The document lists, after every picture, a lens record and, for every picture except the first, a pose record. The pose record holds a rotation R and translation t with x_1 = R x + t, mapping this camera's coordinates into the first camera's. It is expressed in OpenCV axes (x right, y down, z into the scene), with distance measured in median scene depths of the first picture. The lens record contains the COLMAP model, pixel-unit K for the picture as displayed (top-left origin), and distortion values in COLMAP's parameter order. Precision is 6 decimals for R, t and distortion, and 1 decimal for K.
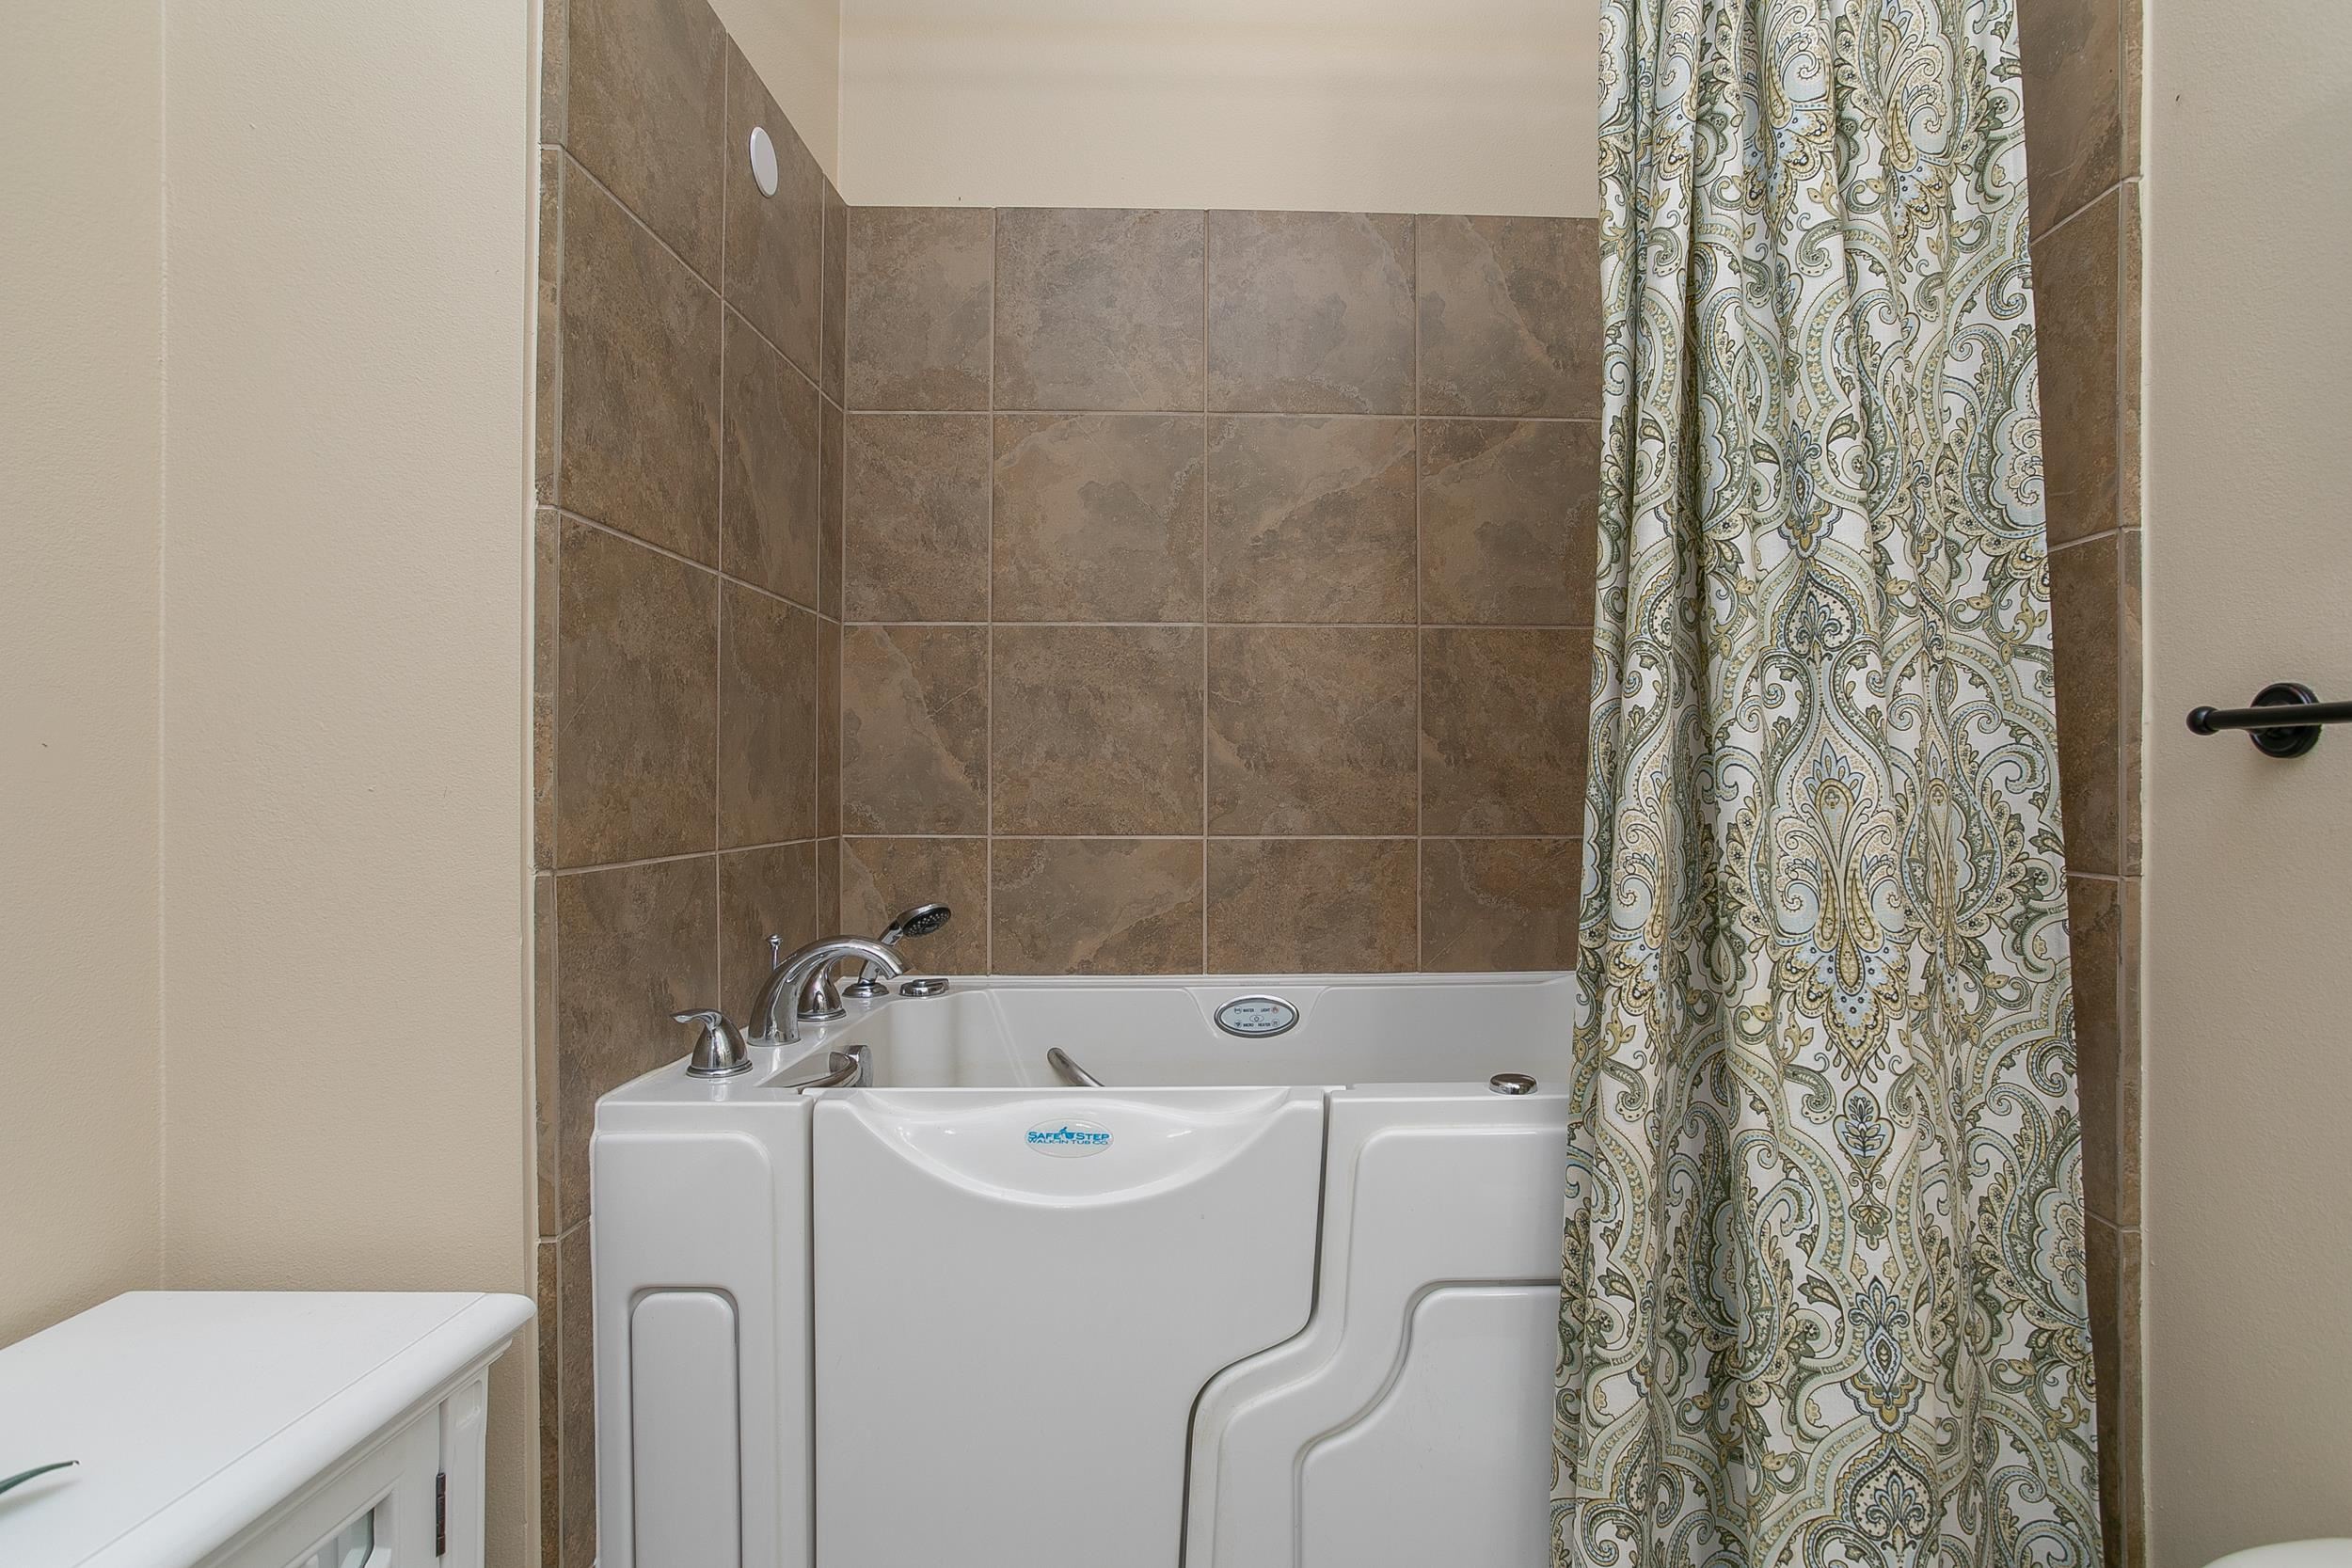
lens RADIAL K [[1196.2, 0, 1246.4], [0, 1196.2, 767.4], [0, 0, 1]] dist [-0.069034, 0.046983]
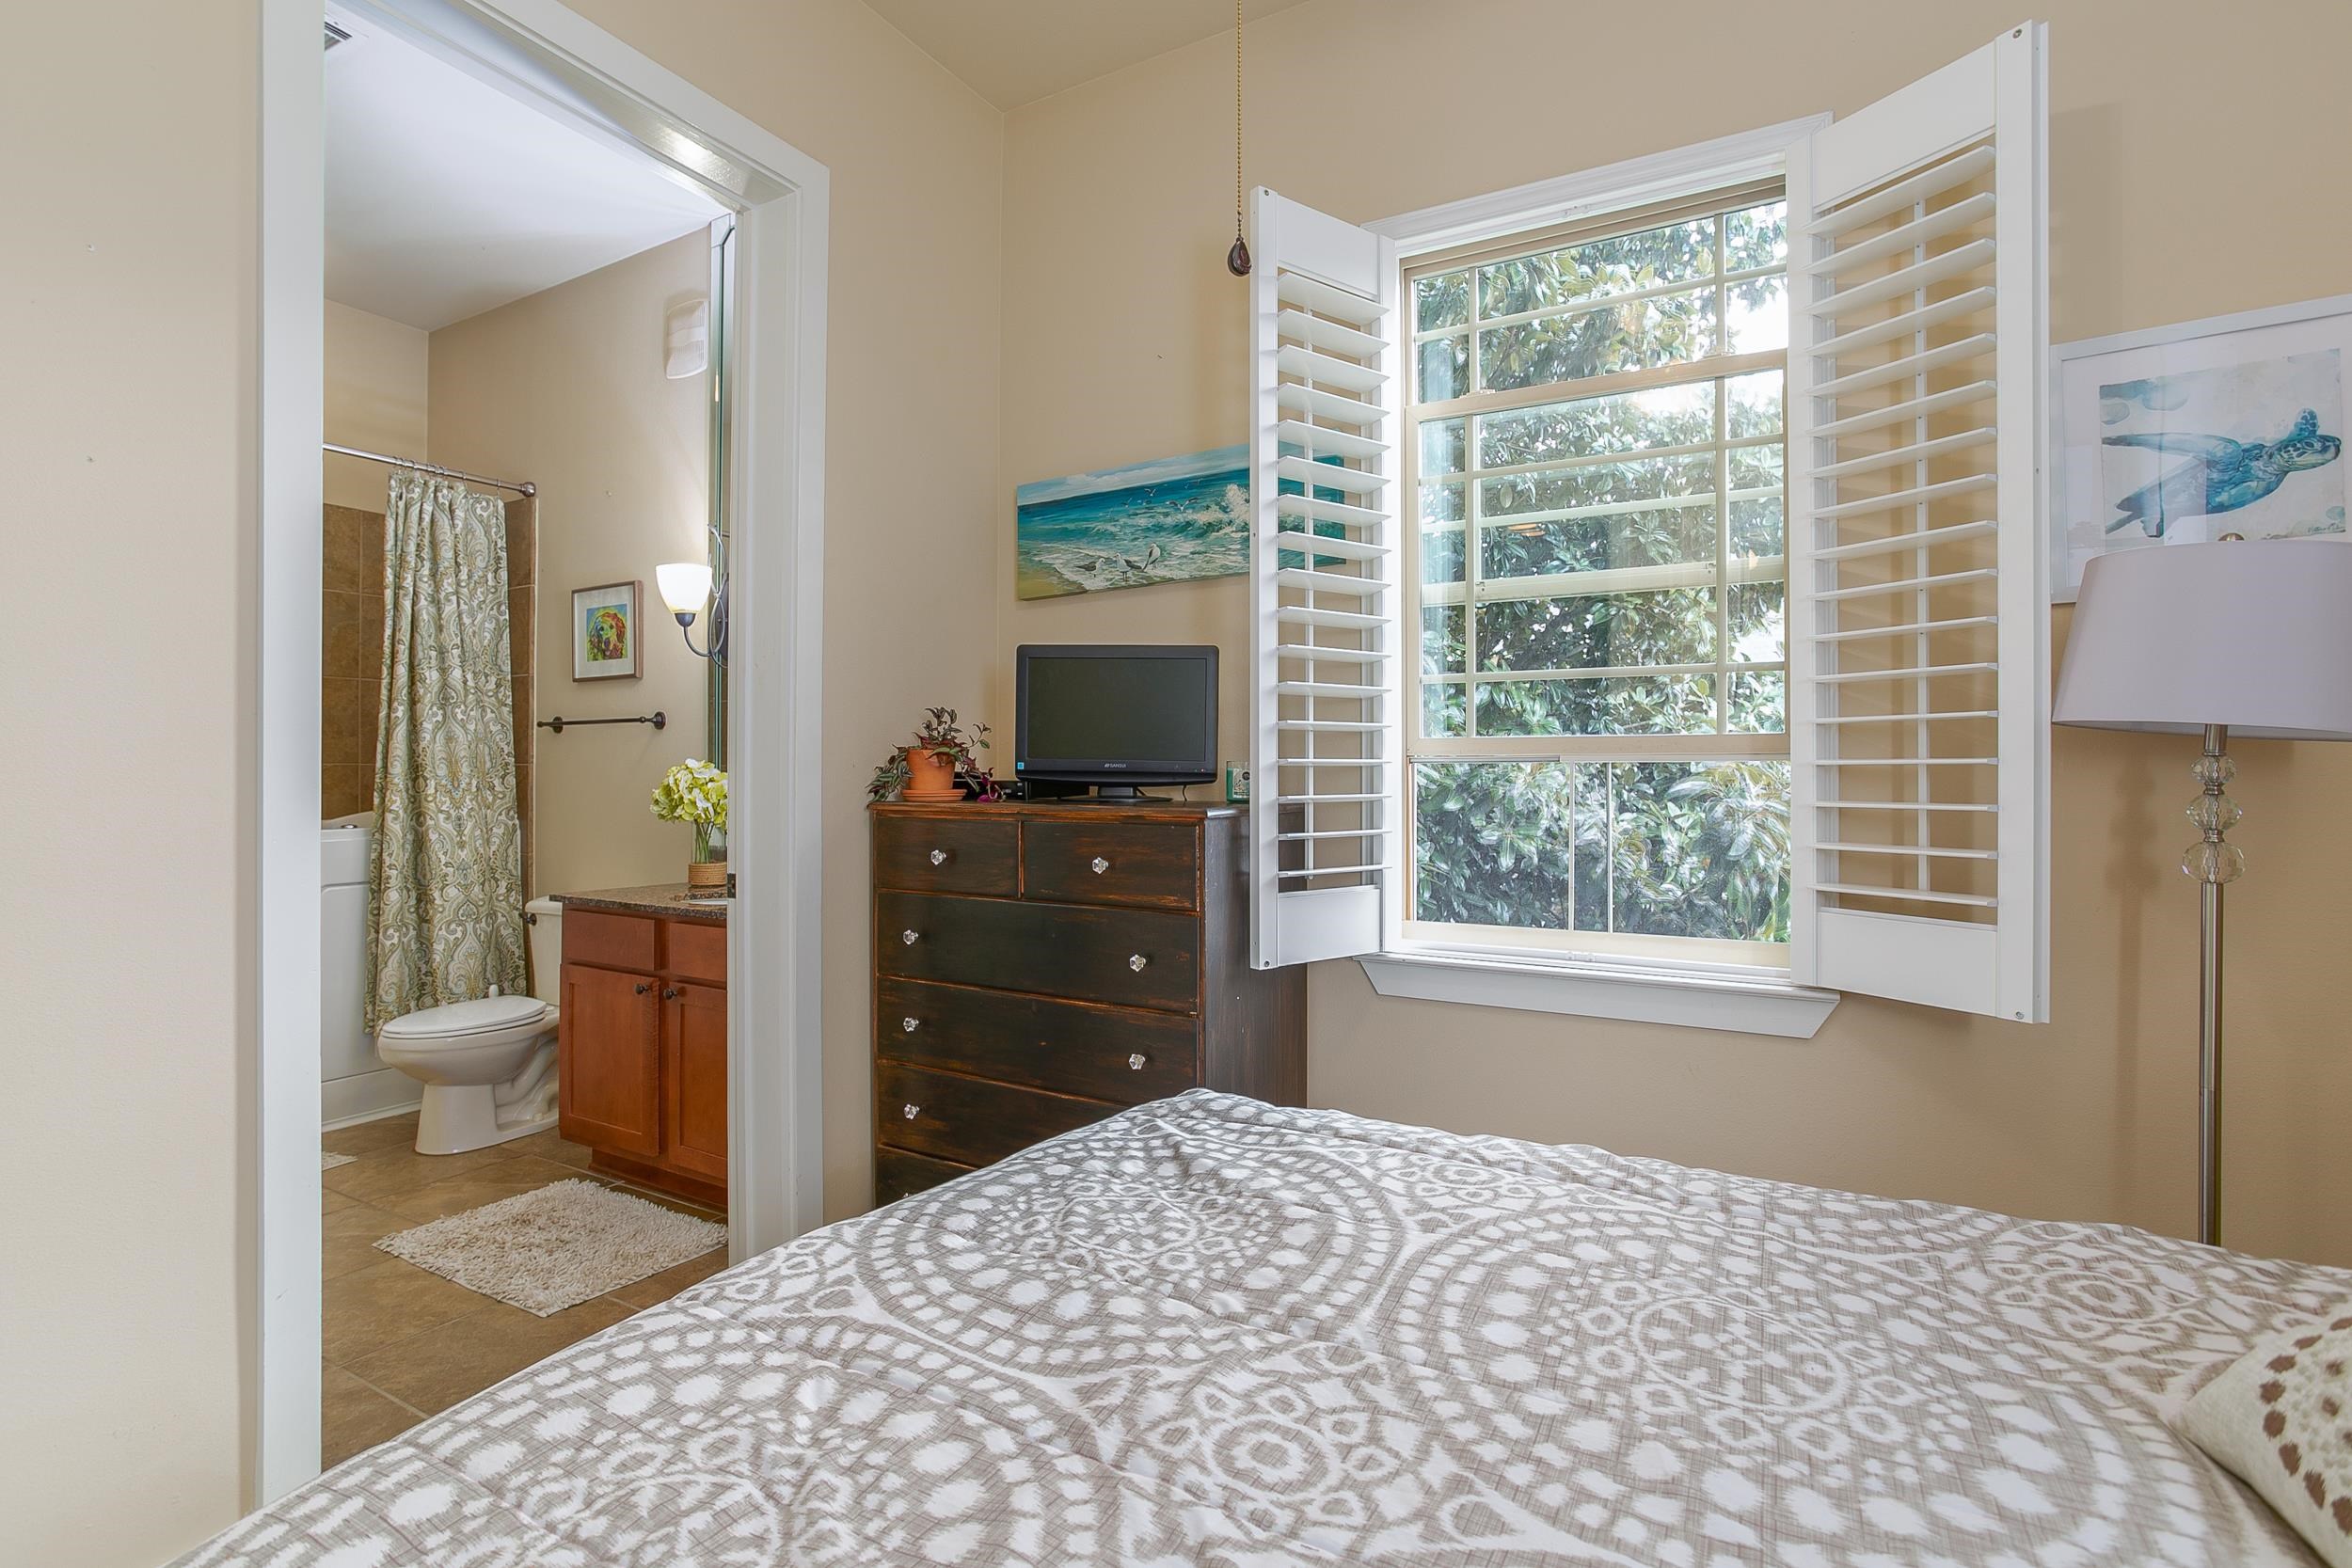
lens RADIAL K [[1136.7, 0, 1170.2], [0, 1136.7, 773.3], [0, 0, 1]] dist [-0.055015, 0.031521]
pose [[0.503668, -0.000928, 0.863897, -1.416668], [-0.009340, 0.999935, 0.006520, 0.081314], [-0.863847, -0.011353, 0.503627, -2.759399]]
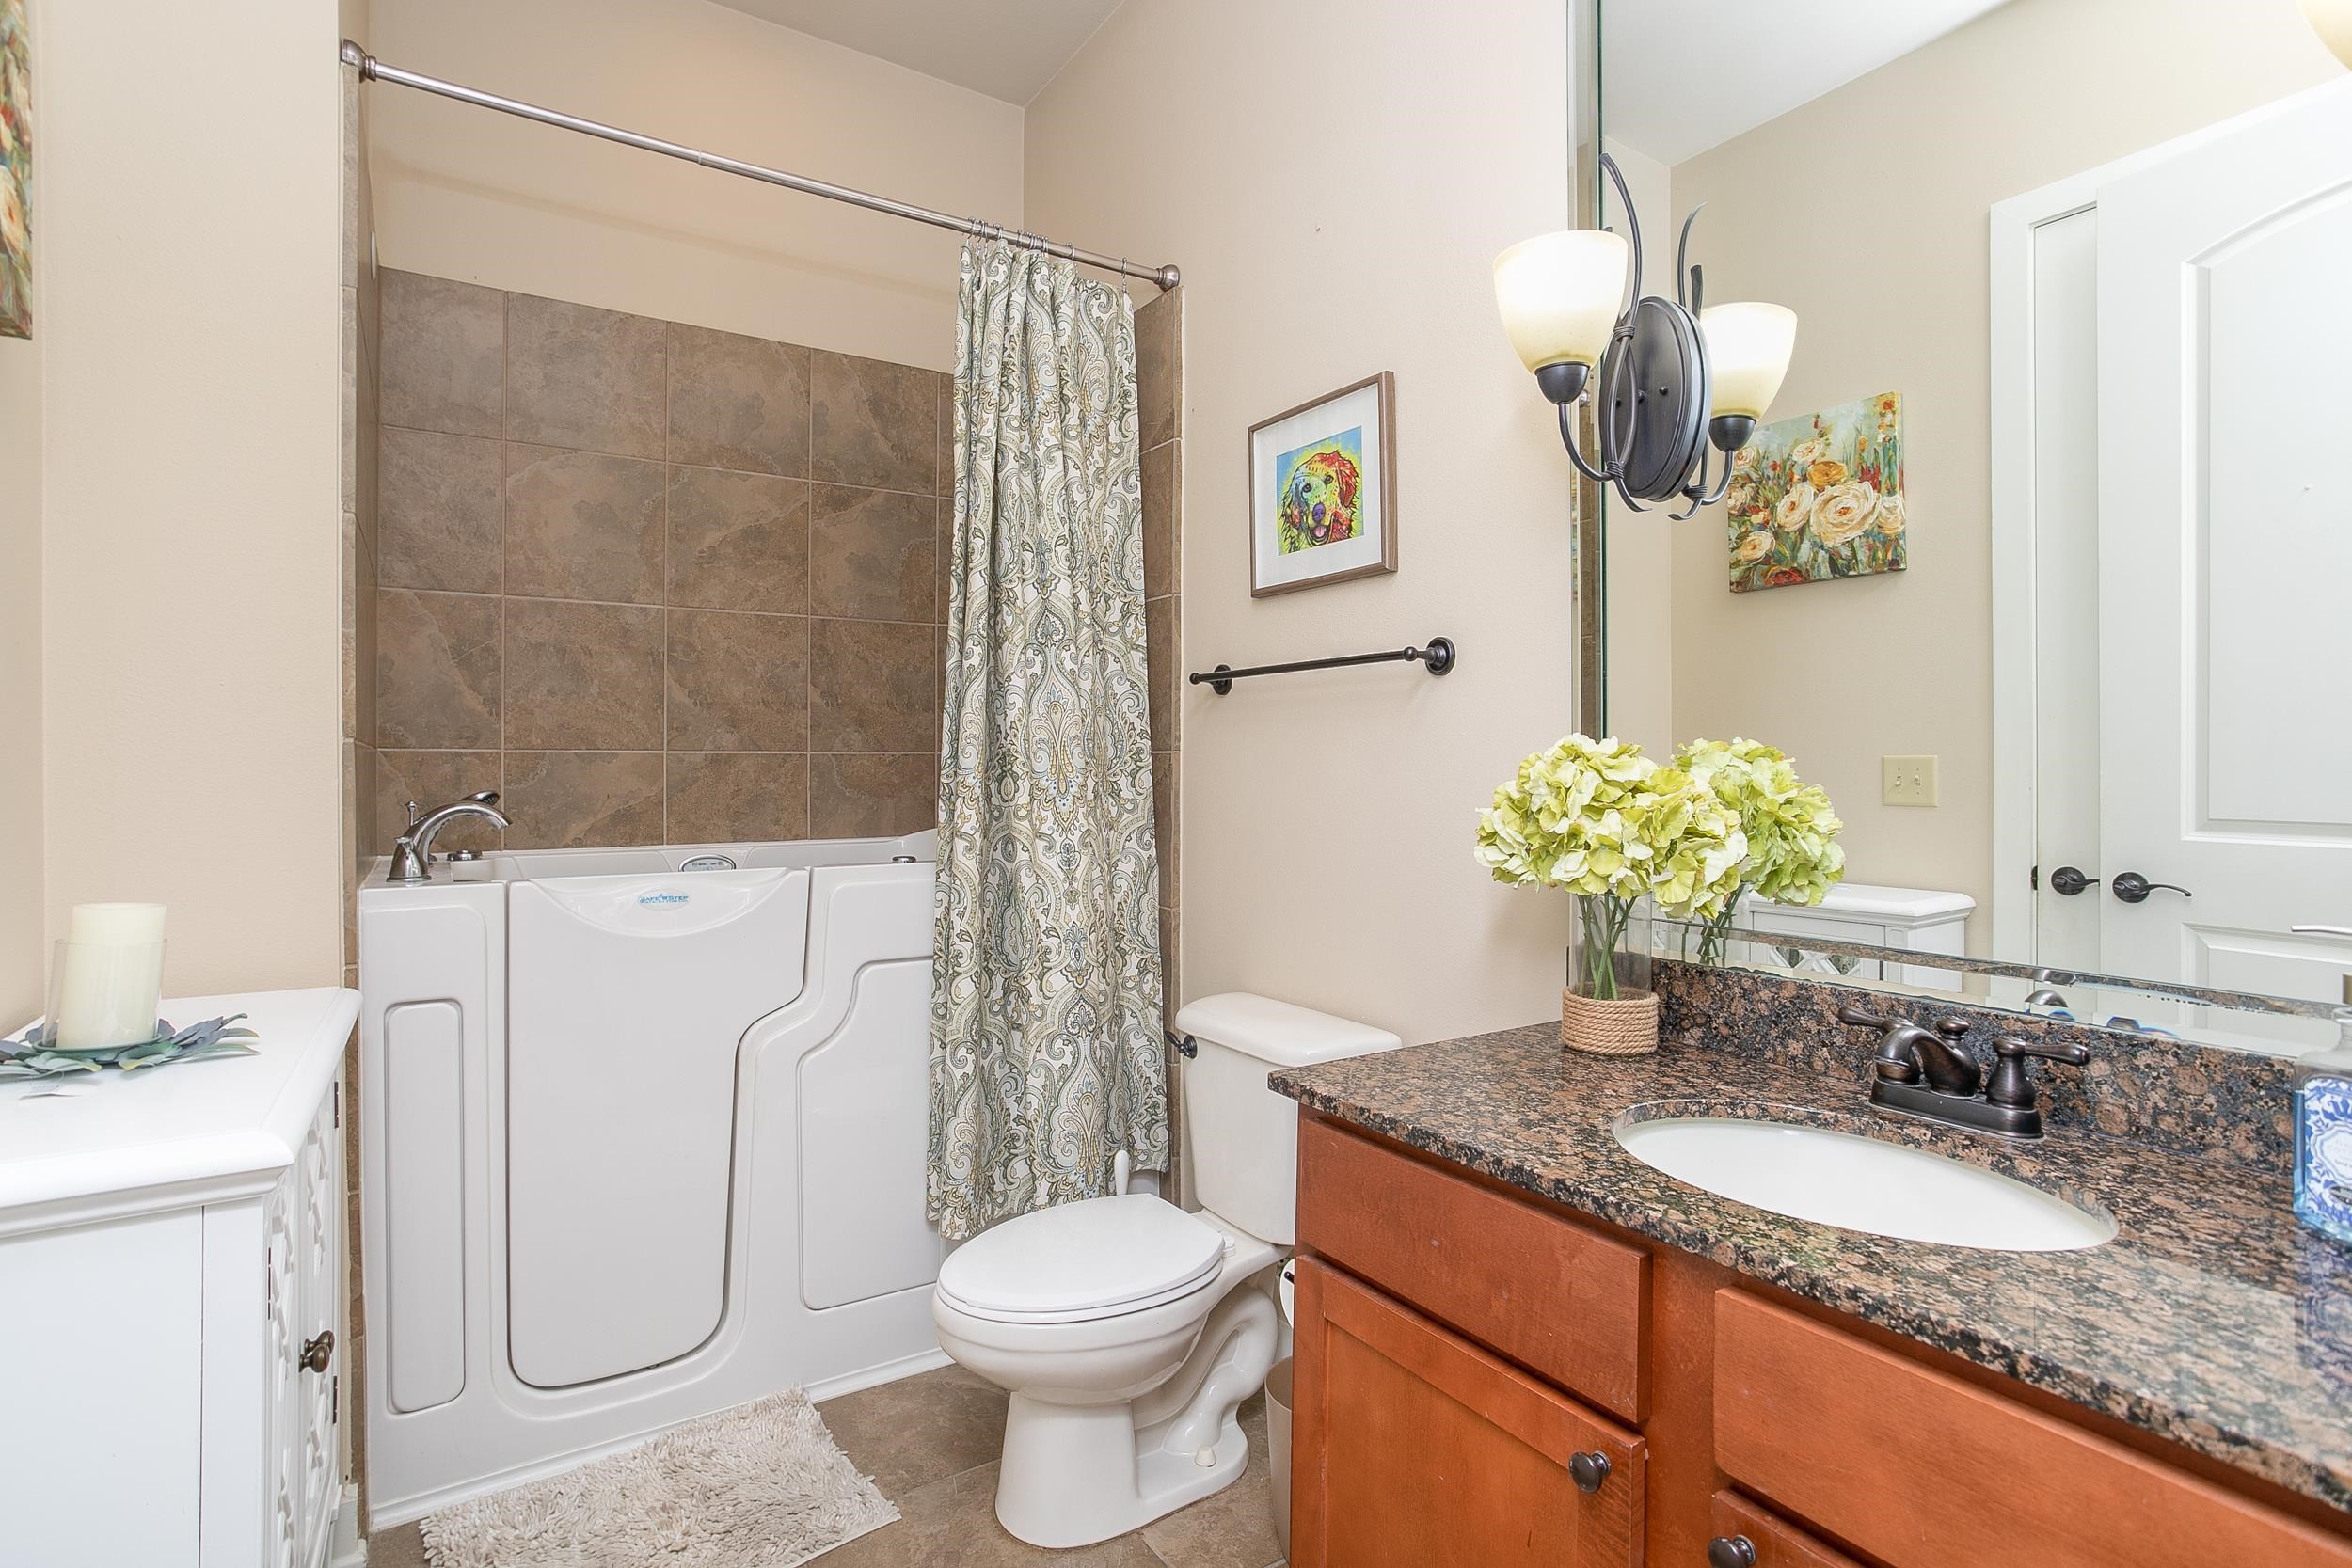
lens RADIAL K [[1159.0, 0, 1134.5], [0, 1159.0, 760.5], [0, 0, 1]] dist [-0.056969, 0.034794]
pose [[0.857532, -0.000505, 0.514430, -0.455002], [-0.003390, 0.999972, 0.006633, 0.098895], [-0.514419, -0.007432, 0.857507, -0.866789]]
